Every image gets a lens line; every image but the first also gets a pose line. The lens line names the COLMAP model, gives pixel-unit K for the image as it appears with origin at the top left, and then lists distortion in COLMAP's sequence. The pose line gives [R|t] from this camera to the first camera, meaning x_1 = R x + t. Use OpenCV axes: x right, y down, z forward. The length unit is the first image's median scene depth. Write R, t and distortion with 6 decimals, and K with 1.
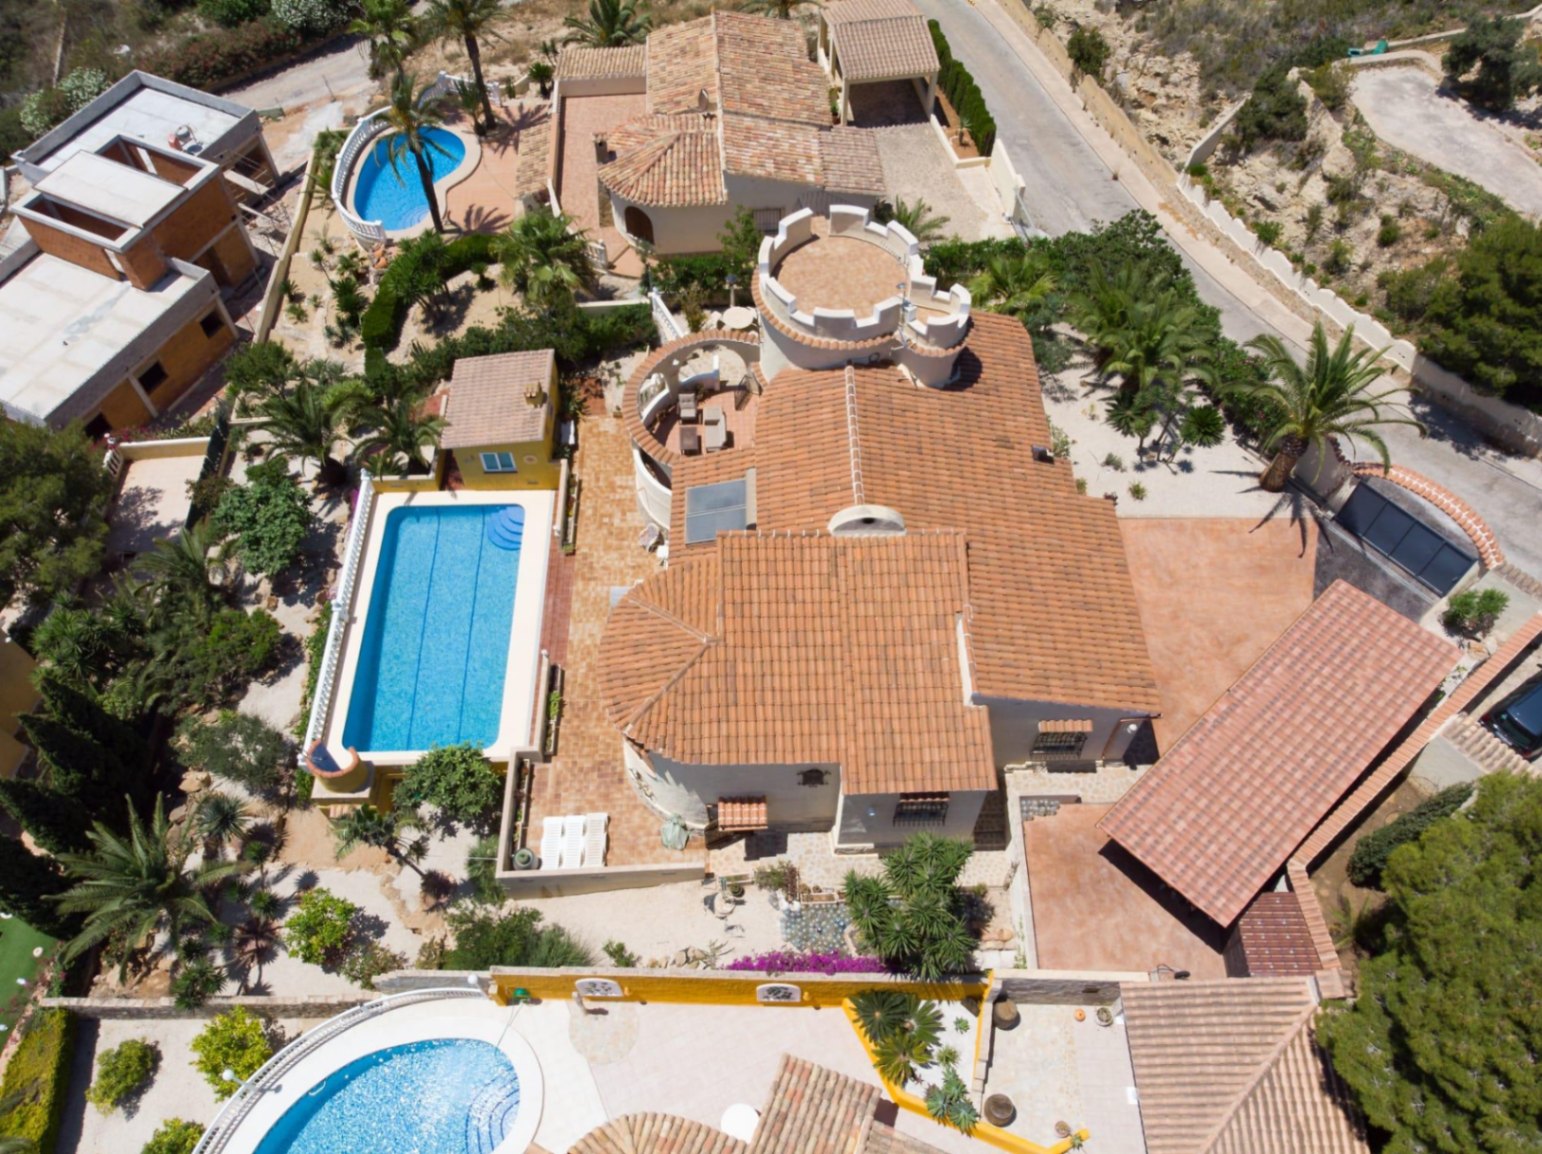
lens RADIAL K [[1130.2, 0, 771.0], [0, 1130.2, 577.0], [0, 0, 1]] dist [-0.043089, 0.063189]
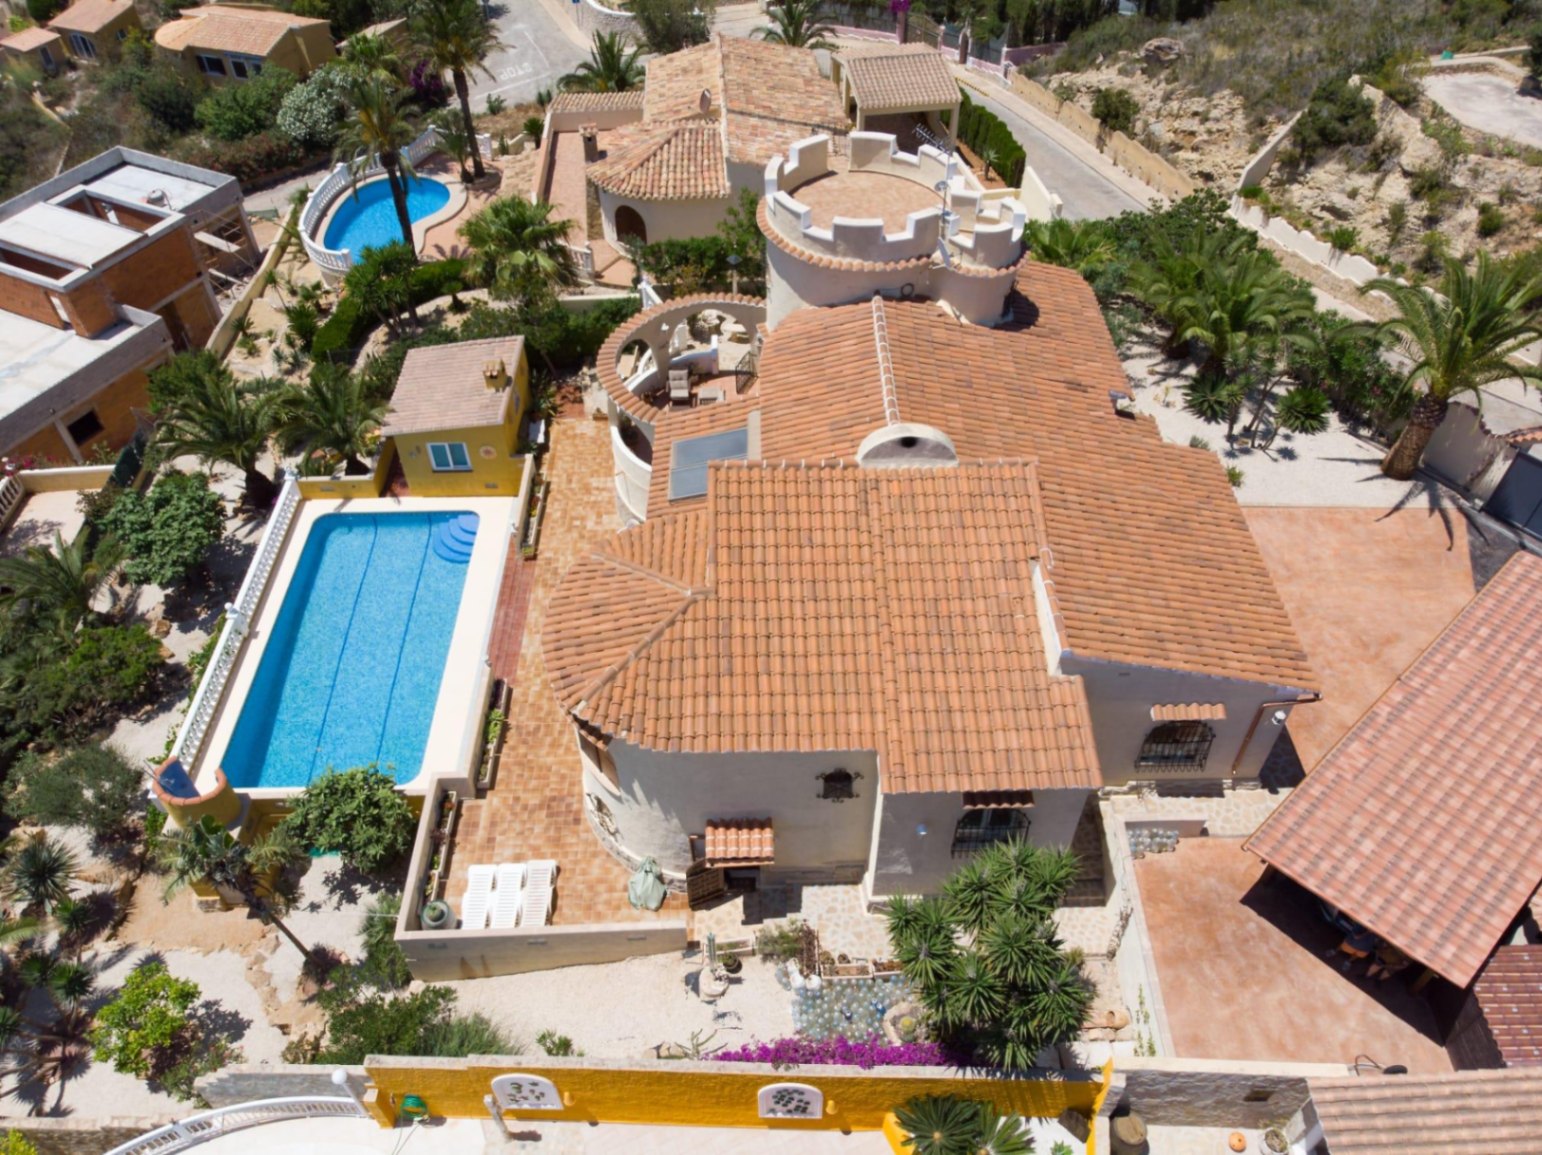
lens RADIAL K [[1130.2, 0, 771.0], [0, 1130.2, 577.5], [0, 0, 1]] dist [-0.043089, 0.063189]
pose [[0.999973, 0.001611, -0.007143, -0.000271], [-0.002830, 0.984731, -0.174060, 0.145752], [0.006754, 0.174076, 0.984709, 0.230570]]
